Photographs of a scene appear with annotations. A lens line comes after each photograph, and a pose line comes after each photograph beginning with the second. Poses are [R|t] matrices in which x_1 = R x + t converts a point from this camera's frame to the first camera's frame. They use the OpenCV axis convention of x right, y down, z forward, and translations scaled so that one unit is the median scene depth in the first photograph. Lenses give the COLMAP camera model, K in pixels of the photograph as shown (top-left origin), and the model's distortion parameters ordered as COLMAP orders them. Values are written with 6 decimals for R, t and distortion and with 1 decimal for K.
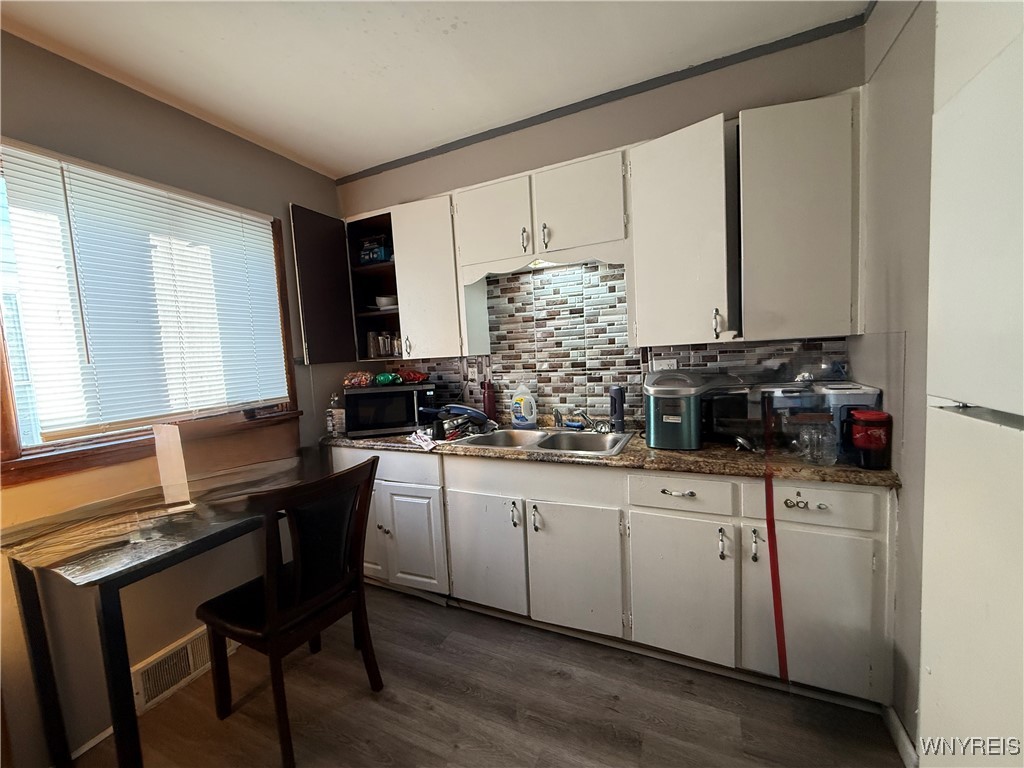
lens RADIAL K [[408.8, 0, 510.4], [0, 408.8, 384.4], [0, 0, 1]] dist [0.000566, 0.000212]
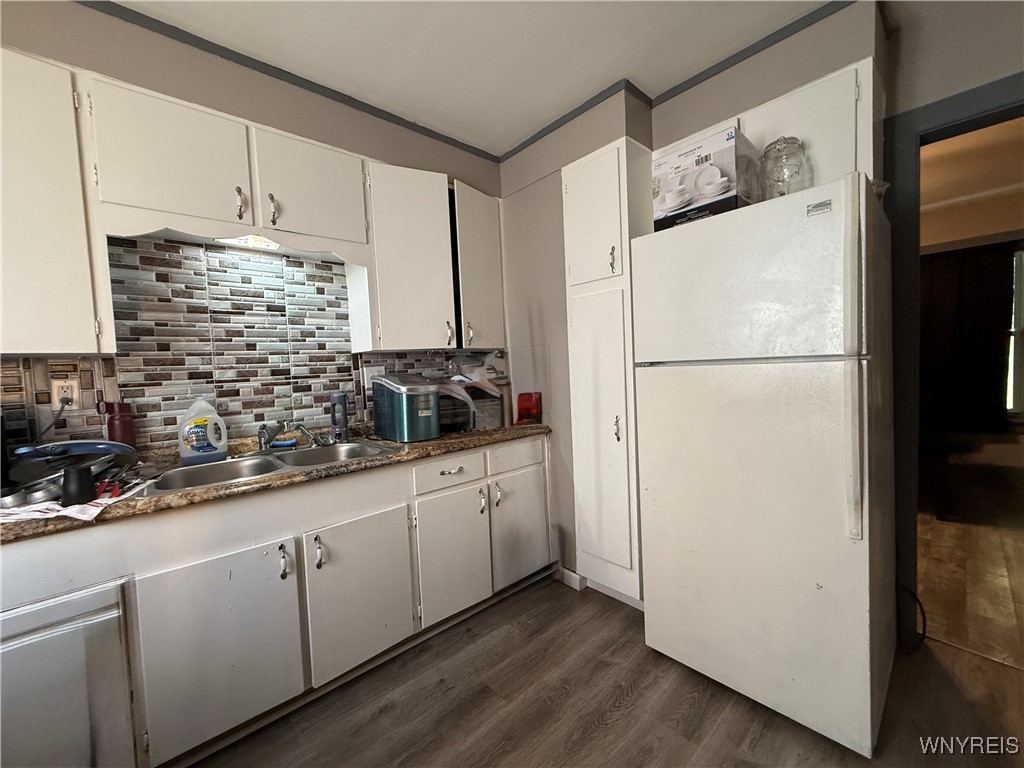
lens RADIAL K [[408.8, 0, 510.4], [0, 408.8, 384.4], [0, 0, 1]] dist [0.000566, 0.000212]
pose [[0.400258, -0.007239, 0.916374, -0.420132], [0.094956, 0.994914, -0.033616, 0.050492], [-0.911470, 0.100470, 0.398909, 0.245258]]
